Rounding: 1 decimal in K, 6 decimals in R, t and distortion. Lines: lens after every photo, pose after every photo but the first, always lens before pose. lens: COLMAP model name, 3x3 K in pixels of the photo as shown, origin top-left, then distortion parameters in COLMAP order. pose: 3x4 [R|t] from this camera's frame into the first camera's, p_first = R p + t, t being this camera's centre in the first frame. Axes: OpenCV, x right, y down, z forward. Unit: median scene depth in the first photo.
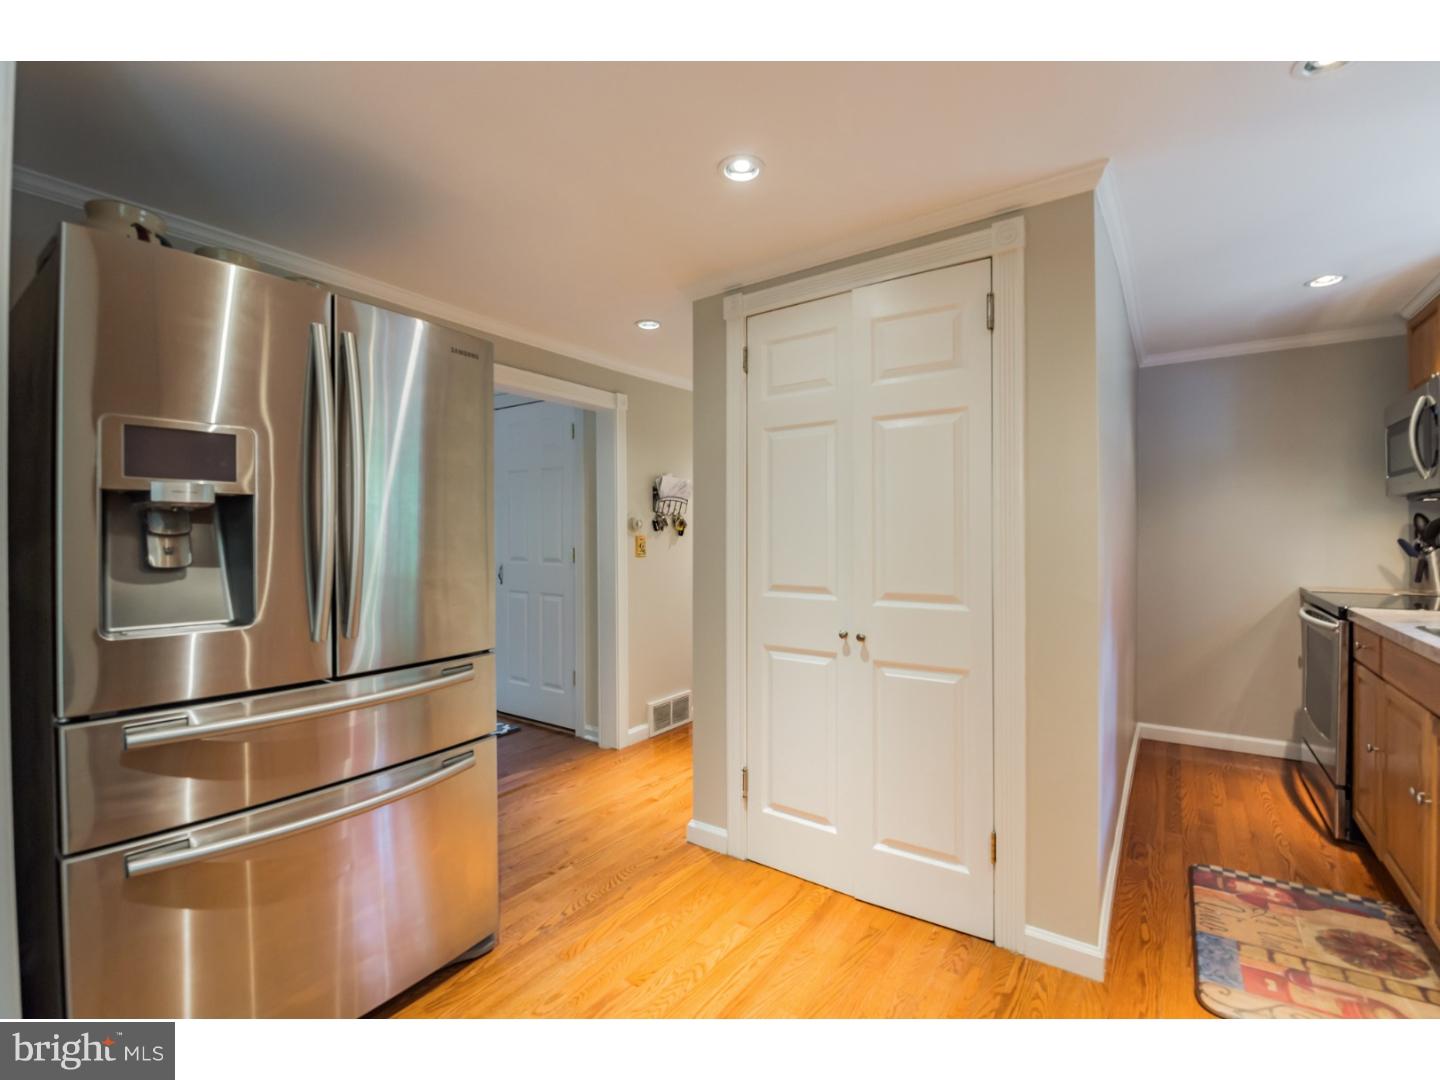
lens RADIAL K [[622.9, 0, 713.3], [0, 622.9, 538.9], [0, 0, 1]] dist [-0.006516, -0.006778]
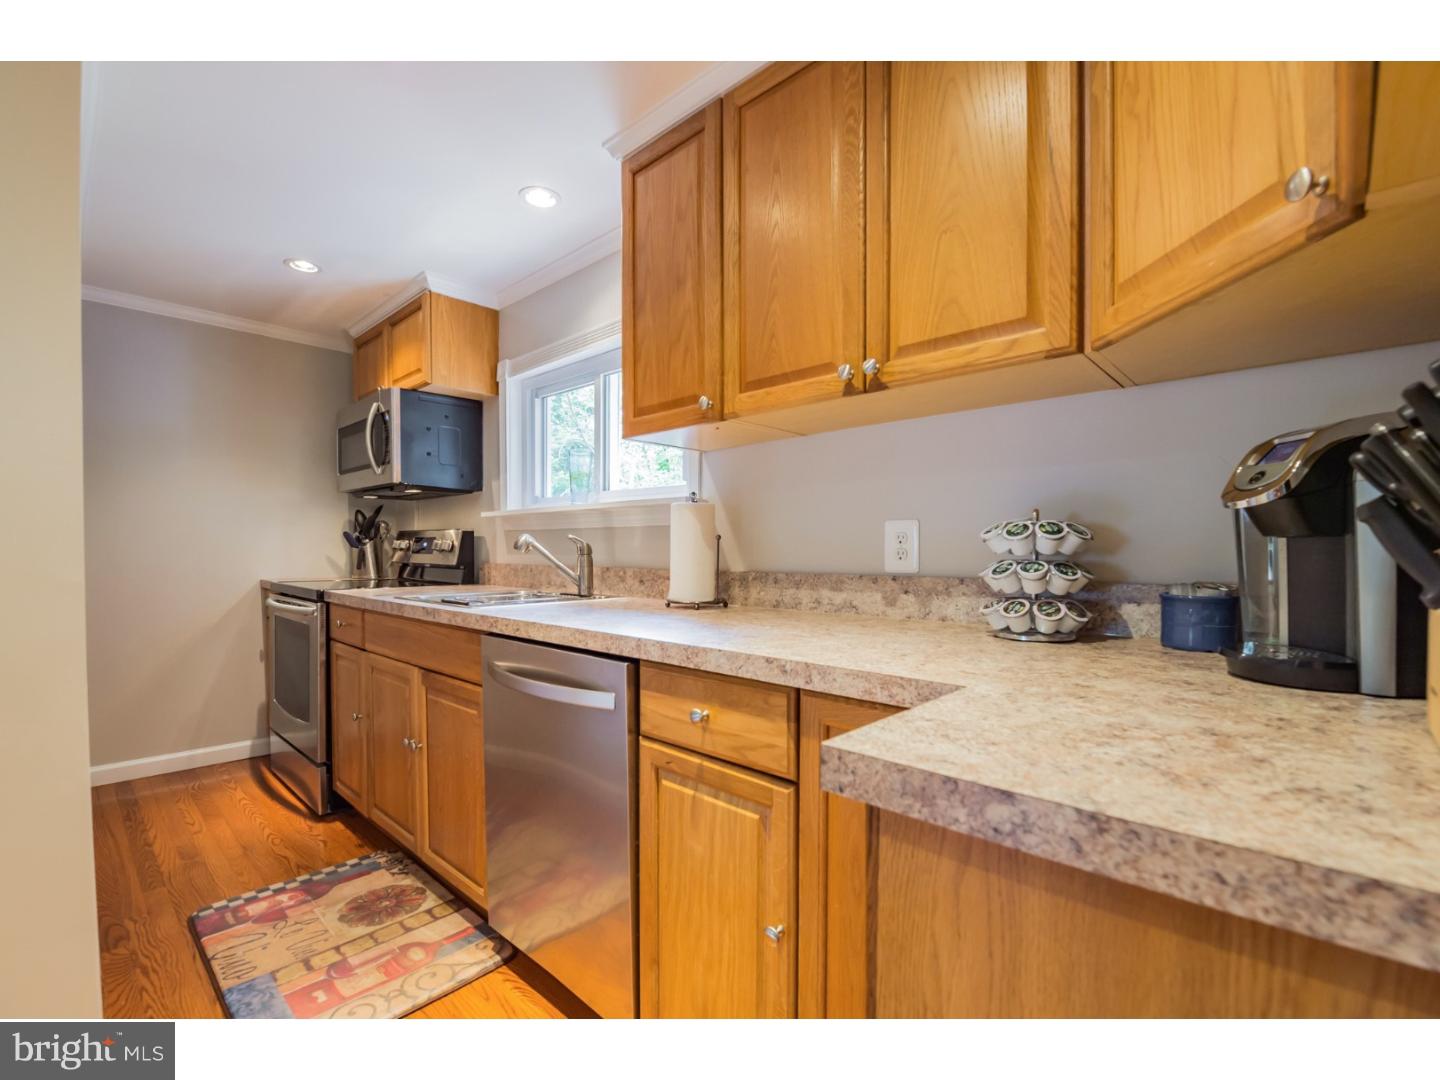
lens RADIAL K [[639.8, 0, 729.2], [0, 639.8, 566.7], [0, 0, 1]] dist [-0.022638, -0.002050]
pose [[0.108382, -0.014174, 0.994008, 0.048773], [-0.006253, 0.999869, 0.014940, 0.056420], [-0.994090, -0.007834, 0.108279, 0.221311]]
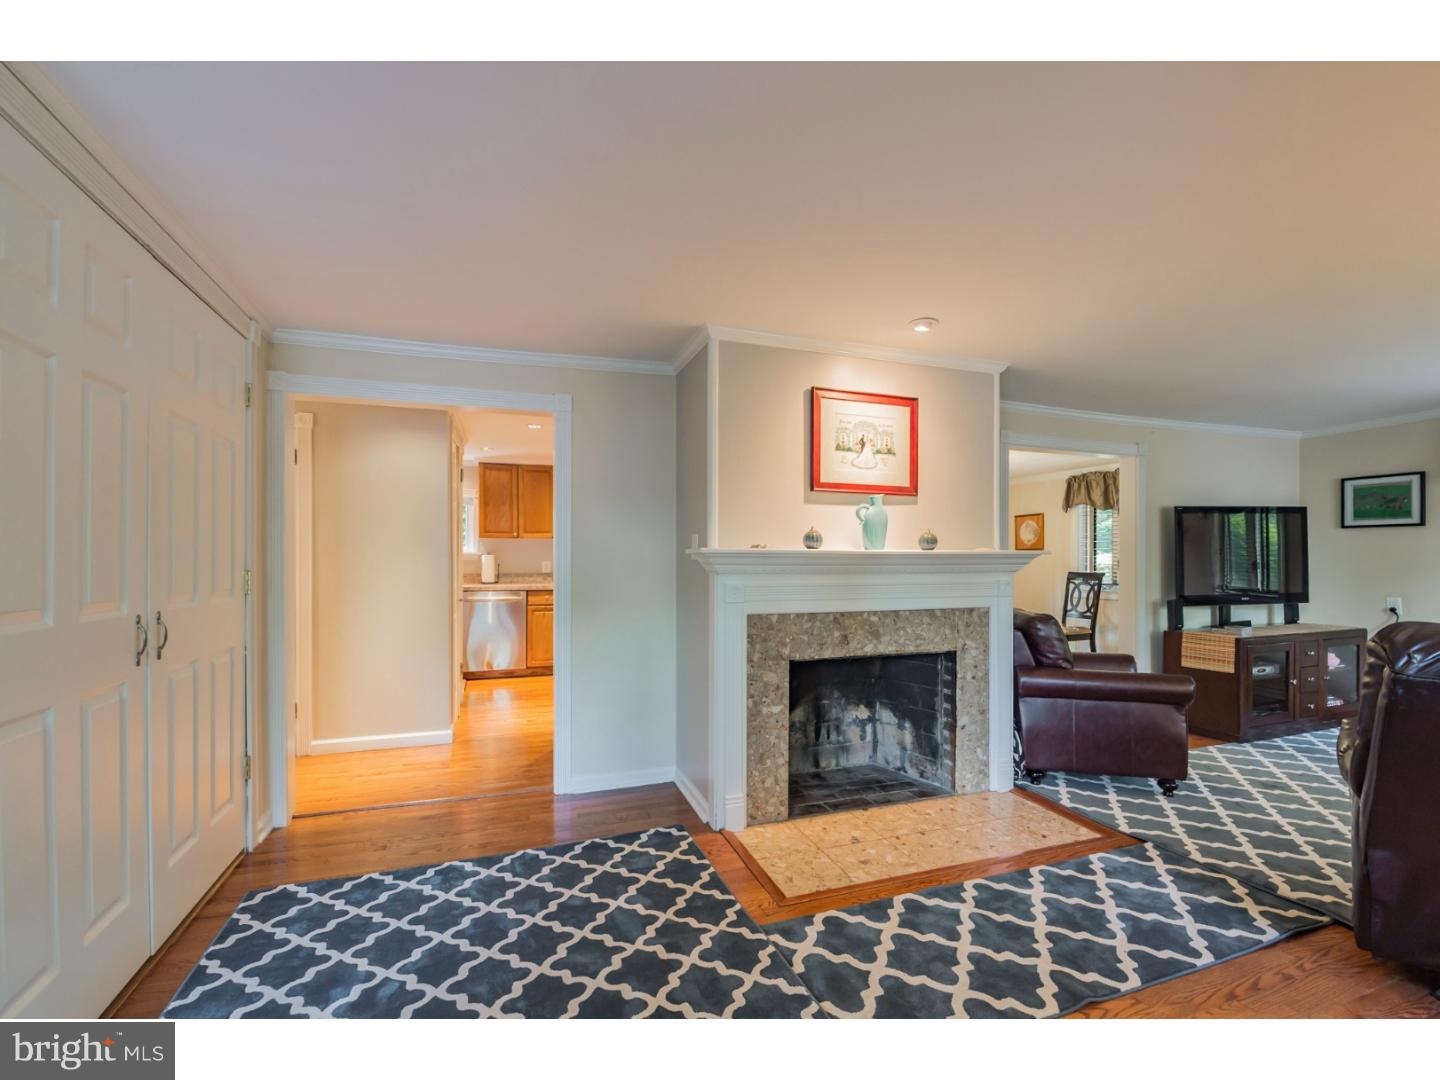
lens RADIAL K [[622.9, 0, 709.3], [0, 622.9, 564.5], [0, 0, 1]] dist [-0.006516, -0.006778]
pose [[-0.817805, 0.004697, 0.575477, -1.490672], [0.003410, 0.999989, -0.003317, 0.045773], [-0.575486, -0.000751, -0.817811, 1.965124]]
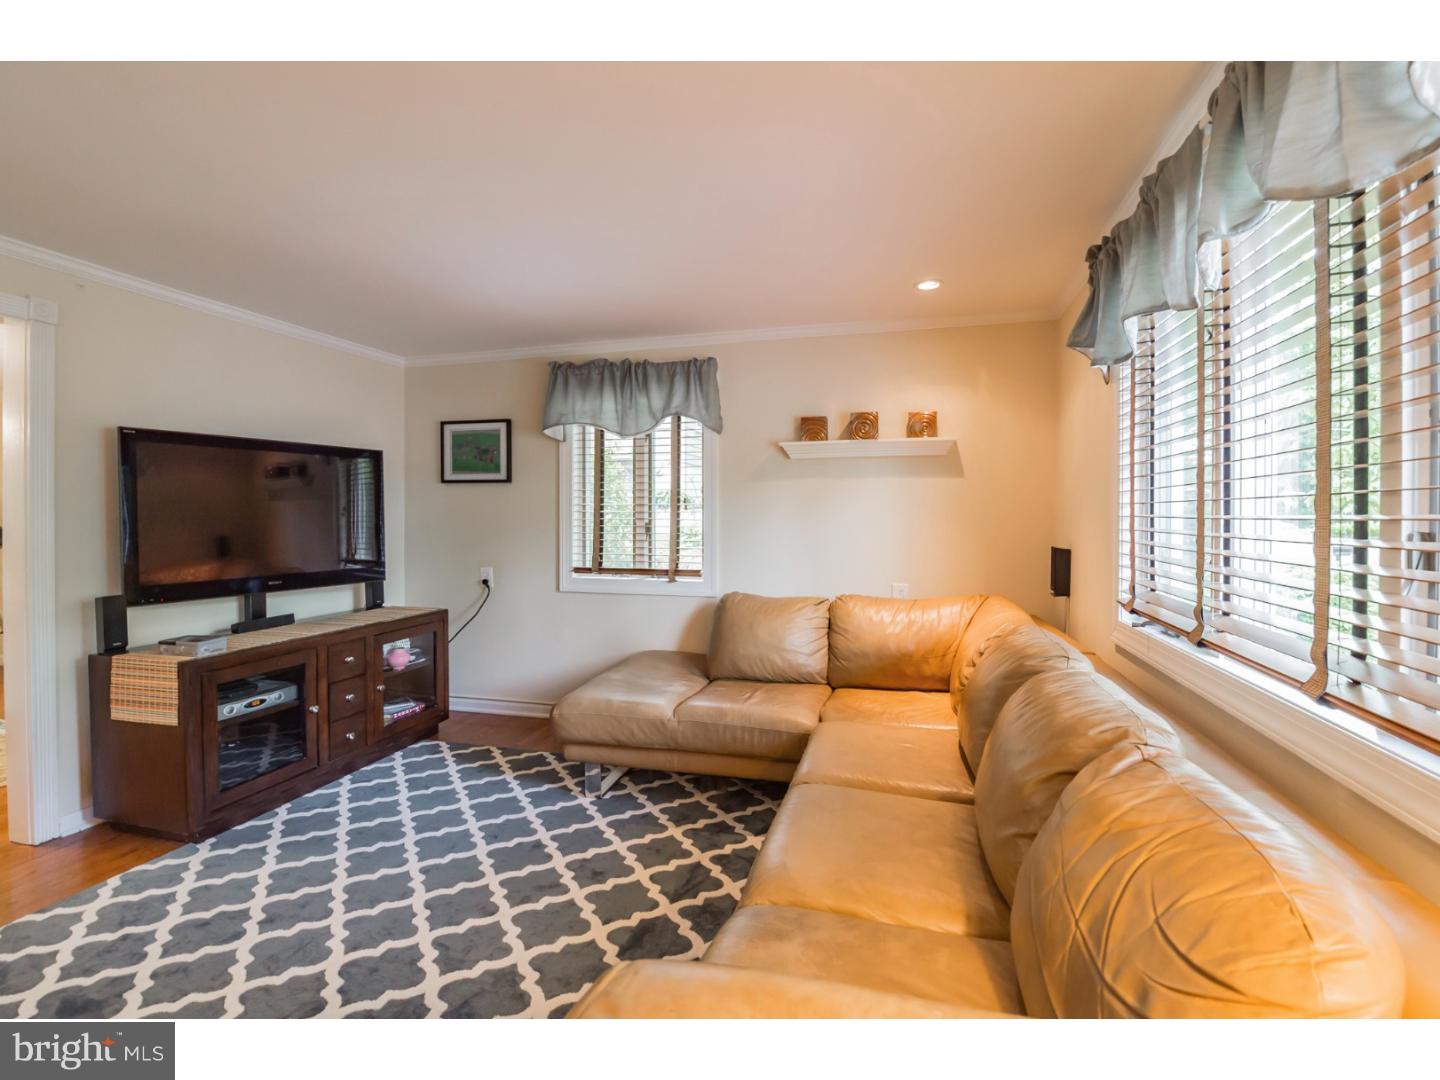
lens RADIAL K [[622.9, 0, 747.7], [0, 622.9, 524.7], [0, 0, 1]] dist [-0.006516, -0.006778]
pose [[-0.931059, 0.016473, -0.364496, -2.123349], [0.017024, 0.999854, 0.001700, 0.047982], [0.364470, -0.004622, -0.931204, 1.031664]]
